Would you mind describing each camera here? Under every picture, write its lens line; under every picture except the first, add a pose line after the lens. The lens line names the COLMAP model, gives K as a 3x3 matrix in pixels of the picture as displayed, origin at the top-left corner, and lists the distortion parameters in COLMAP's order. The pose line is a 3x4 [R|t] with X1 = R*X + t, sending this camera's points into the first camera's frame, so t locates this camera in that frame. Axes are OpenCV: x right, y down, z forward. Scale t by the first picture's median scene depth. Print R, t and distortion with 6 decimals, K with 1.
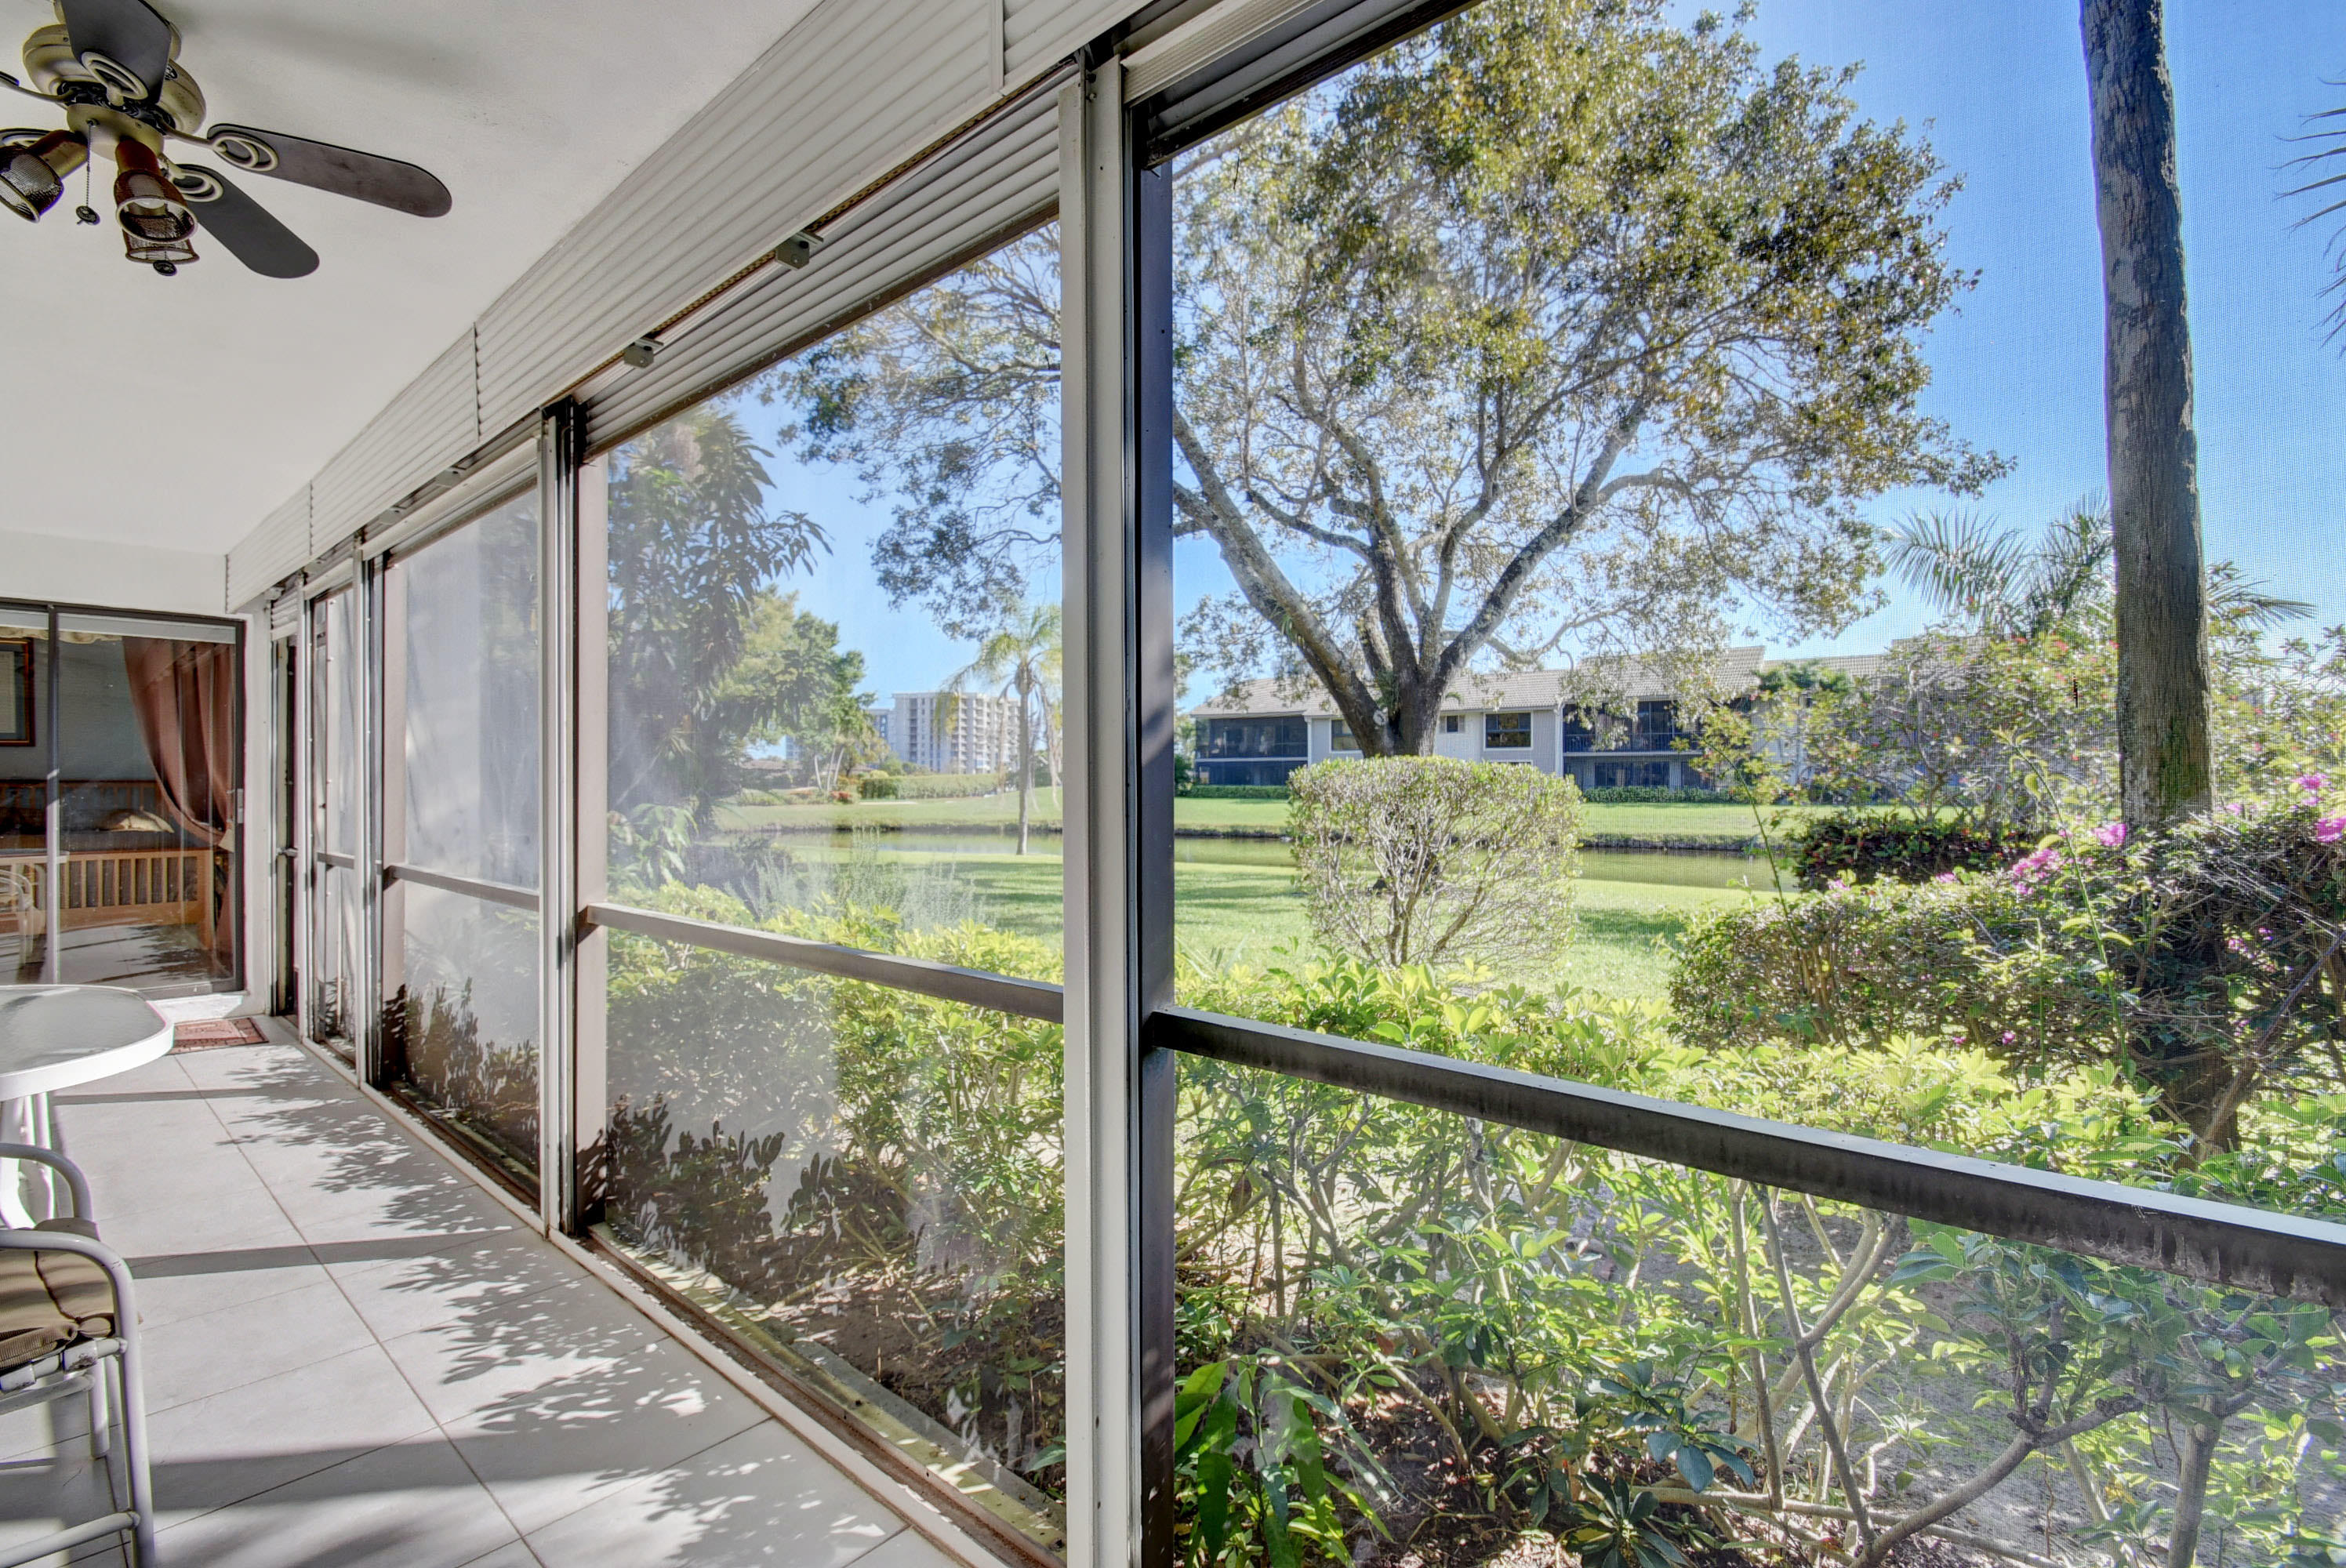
lens RADIAL K [[1029.4, 0, 1149.9], [0, 1029.4, 787.9], [0, 0, 1]] dist [0.004616, -0.011741]
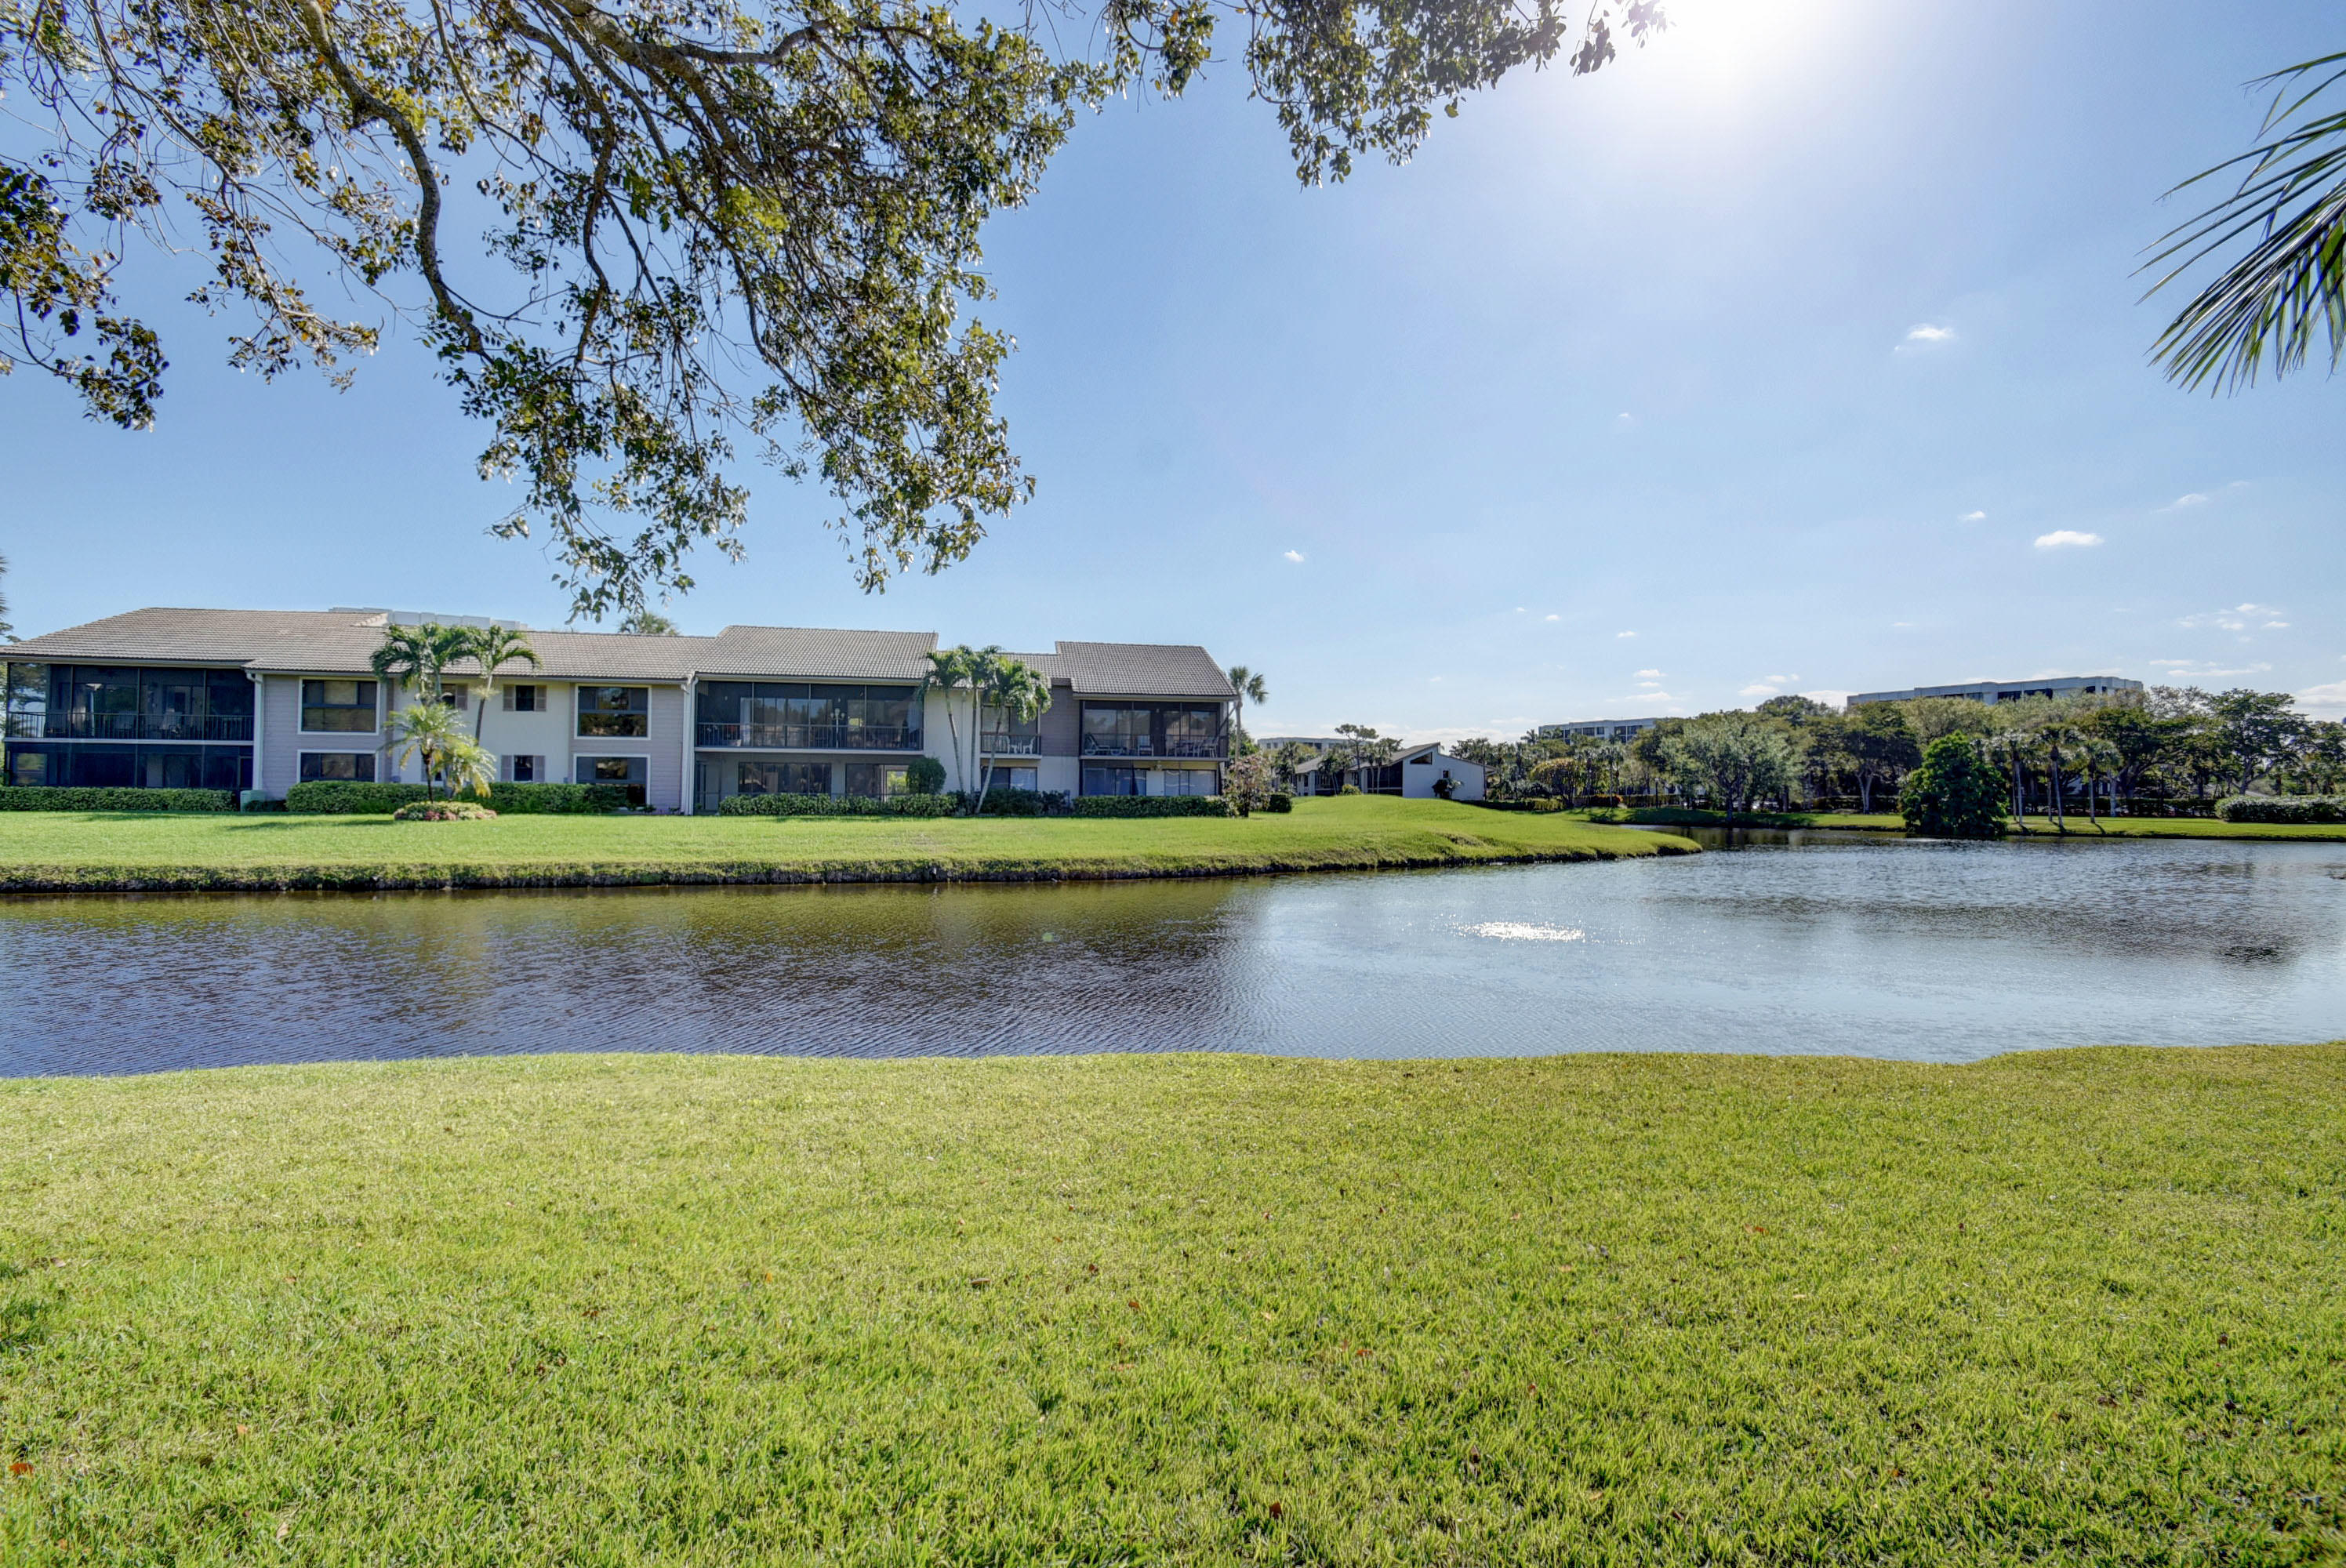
lens RADIAL K [[1029.4, 0, 1159.8], [0, 1029.4, 774.0], [0, 0, 1]] dist [0.004616, -0.011741]
pose [[0.721717, 0.023484, 0.691789, 0.155478], [-0.005370, 0.999584, -0.028331, 0.004239], [-0.692167, 0.016732, 0.721543, 0.285695]]
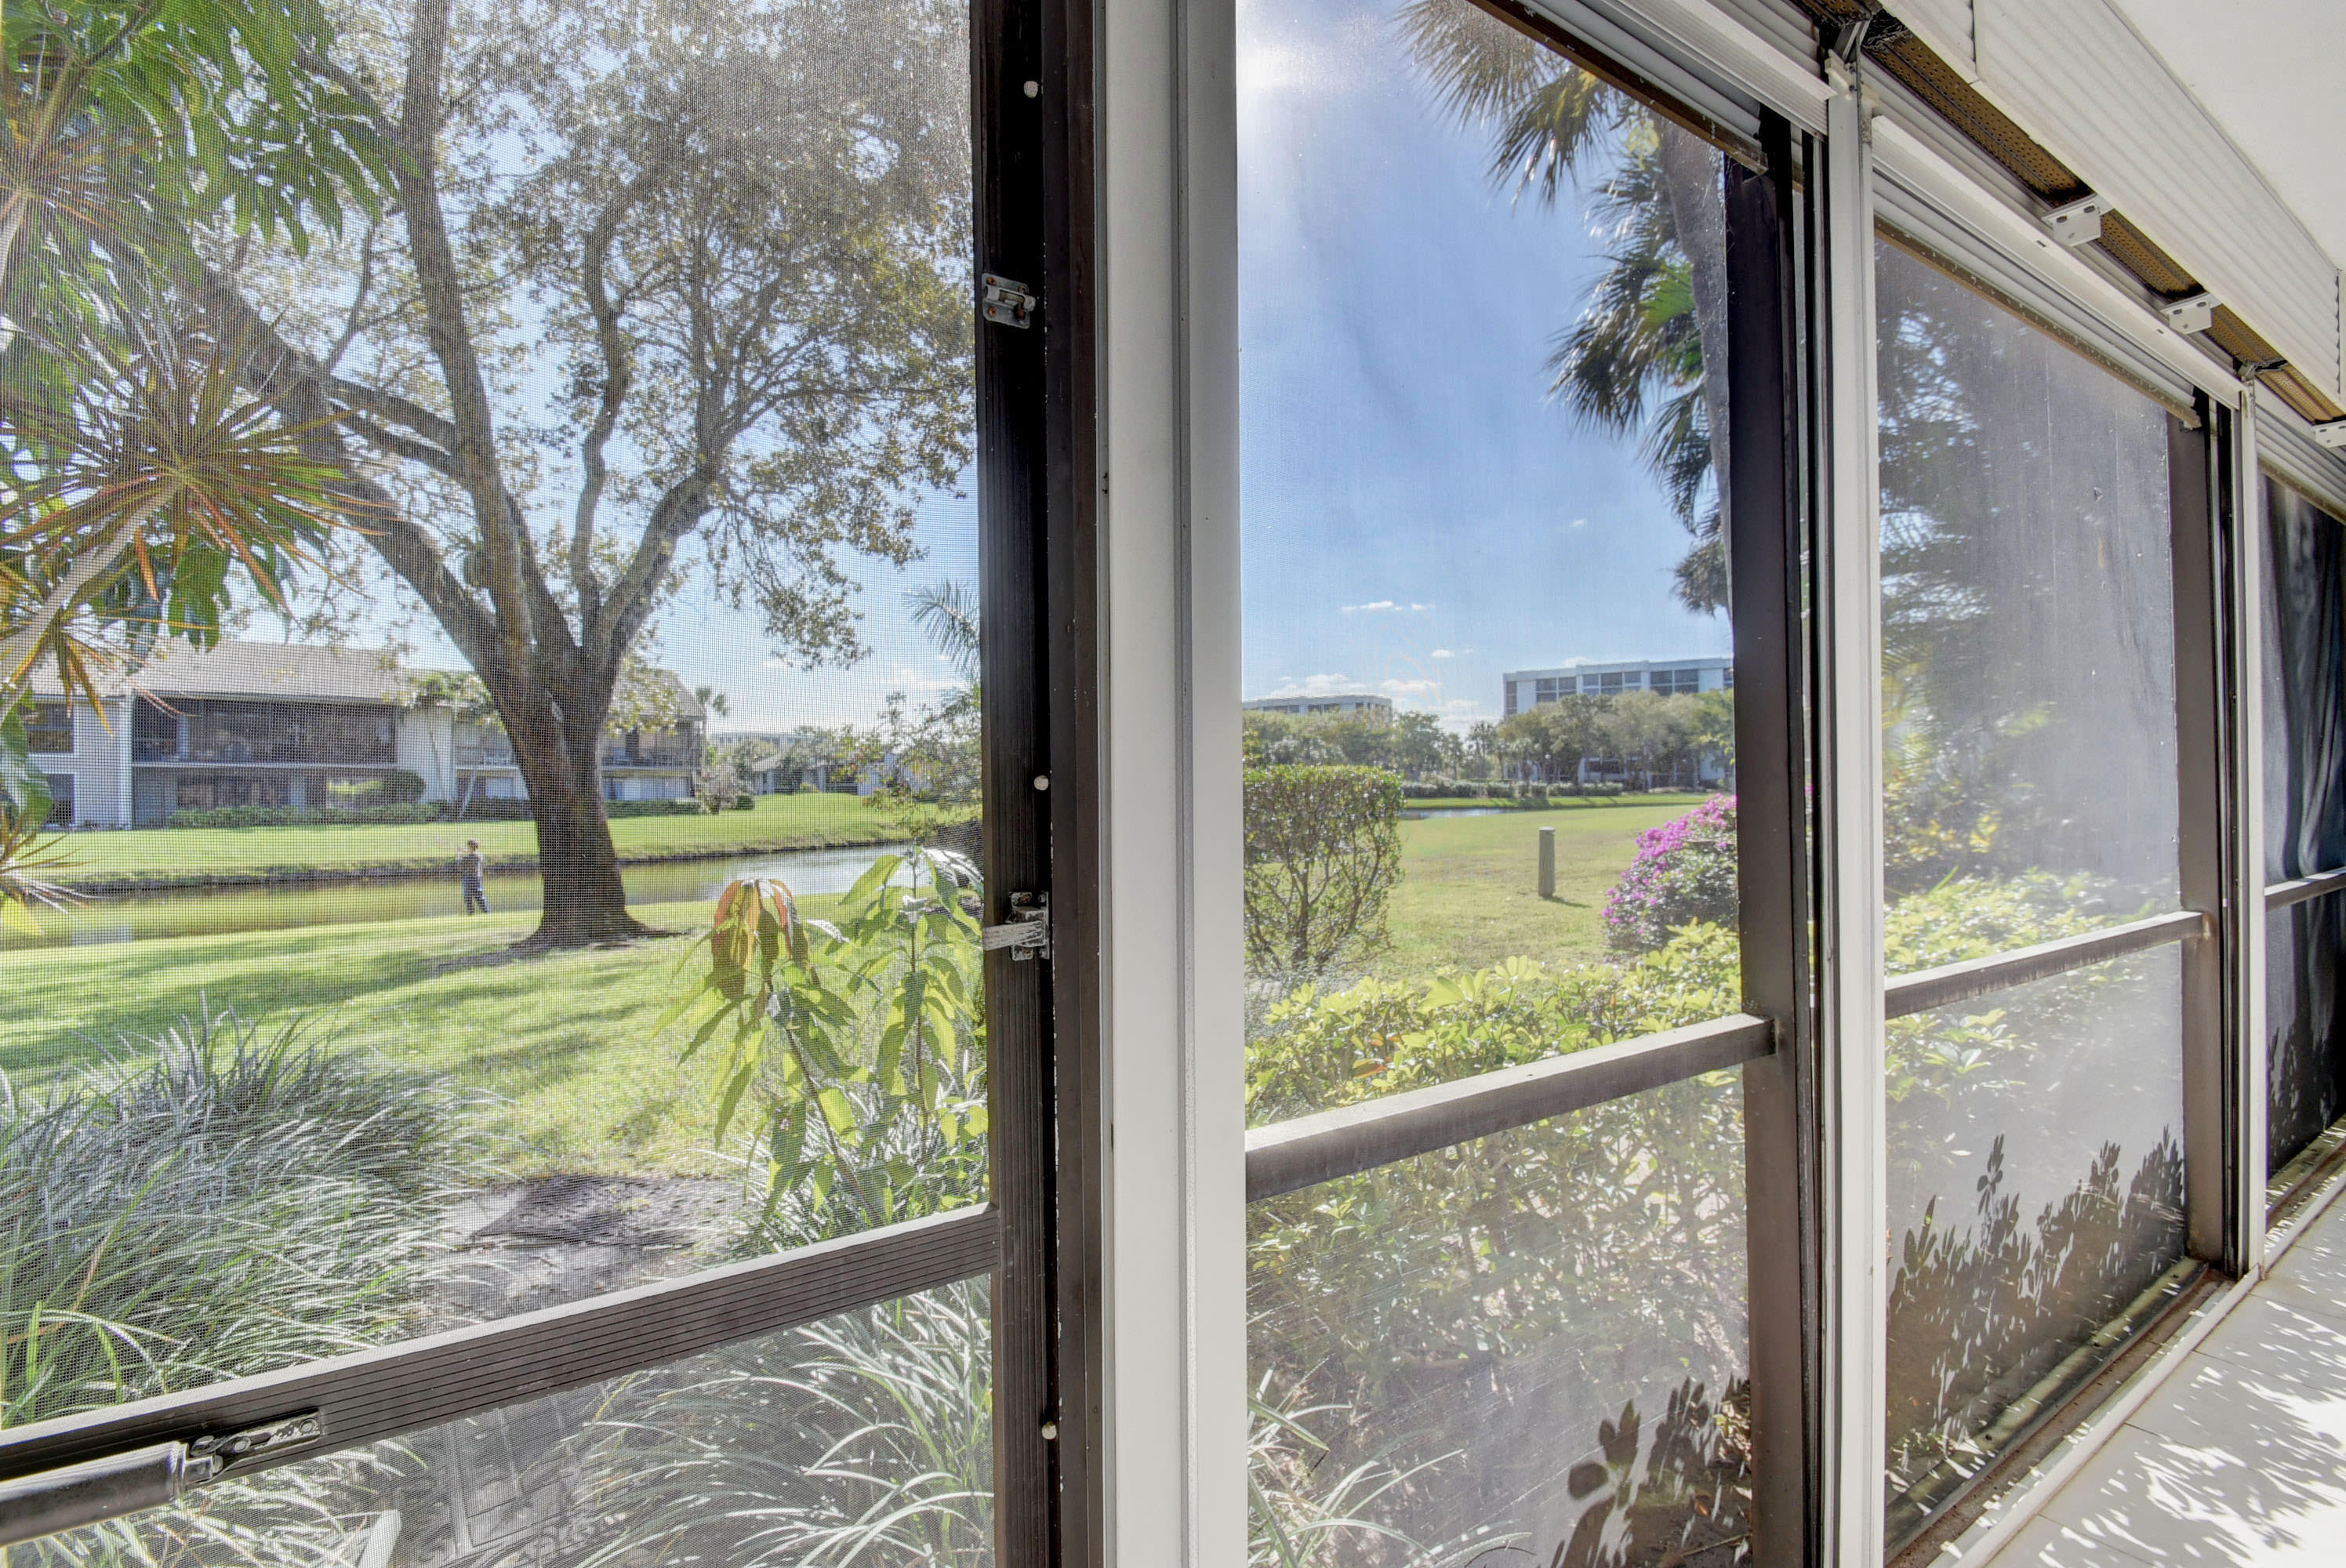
lens RADIAL K [[1029.4, 0, 1165.7], [0, 1029.4, 783.9], [0, 0, 1]] dist [0.004616, -0.011741]
pose [[0.288624, 0.002953, 0.957438, -0.097234], [0.016976, 0.999822, -0.008202, -0.000249], [-0.957292, 0.018621, 0.288523, 0.093992]]
